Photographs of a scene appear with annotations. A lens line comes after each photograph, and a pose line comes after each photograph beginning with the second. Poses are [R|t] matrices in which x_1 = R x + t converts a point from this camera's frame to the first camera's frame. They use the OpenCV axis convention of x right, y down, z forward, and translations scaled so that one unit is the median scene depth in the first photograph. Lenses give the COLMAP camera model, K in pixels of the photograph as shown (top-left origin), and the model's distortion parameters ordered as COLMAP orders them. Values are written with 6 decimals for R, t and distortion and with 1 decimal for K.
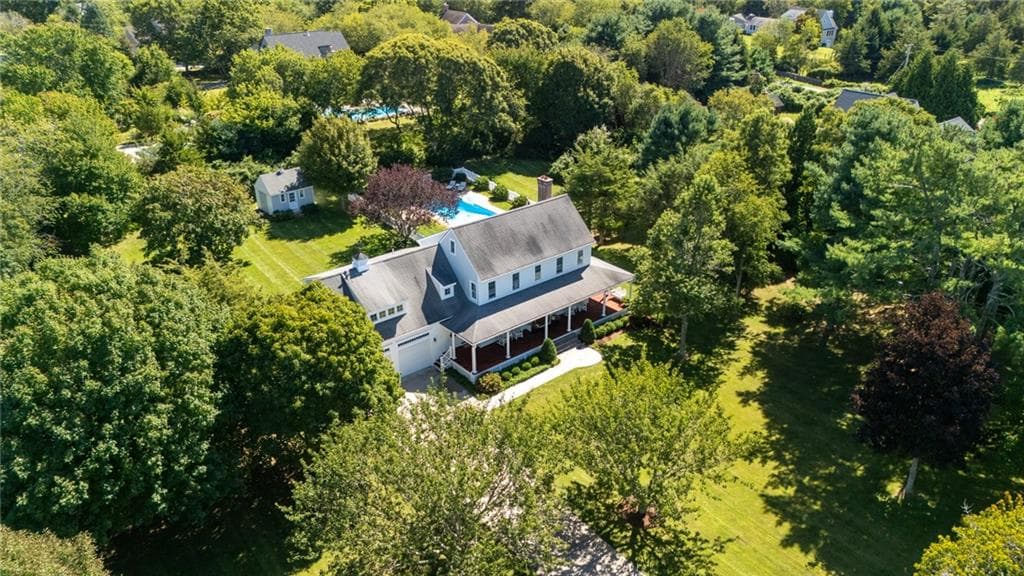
lens RADIAL K [[764.4, 0, 512.0], [0, 764.4, 288.0], [0, 0, 1]] dist [0.032135, -0.001752]
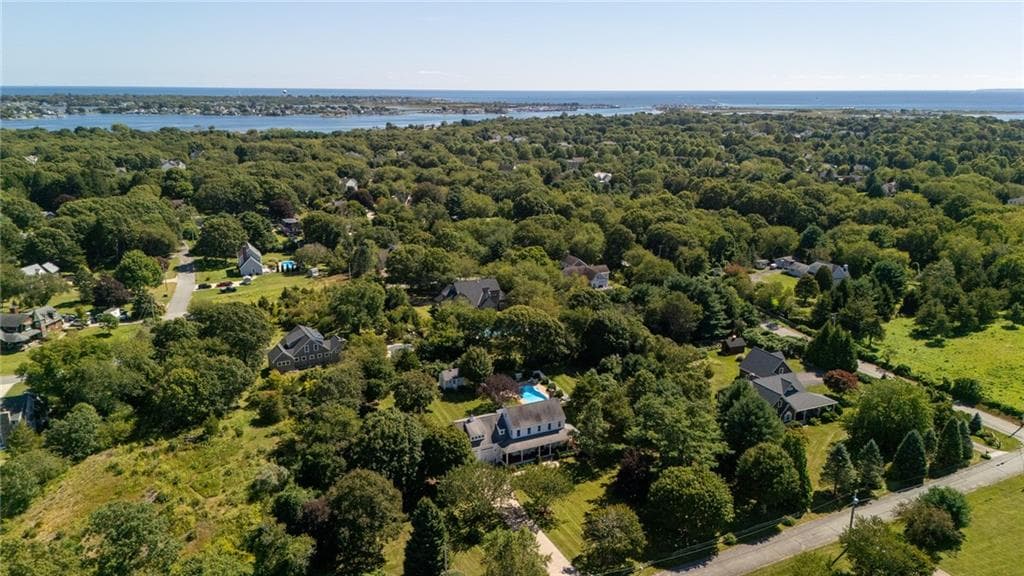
lens RADIAL K [[770.4, 0, 527.1], [0, 770.4, 288.3], [0, 0, 1]] dist [0.303308, -0.000337]
pose [[0.976115, 0.075083, -0.203867, 0.404501], [-0.111432, 0.978575, -0.173129, -0.019649], [0.186500, 0.191711, 0.963569, -1.335609]]
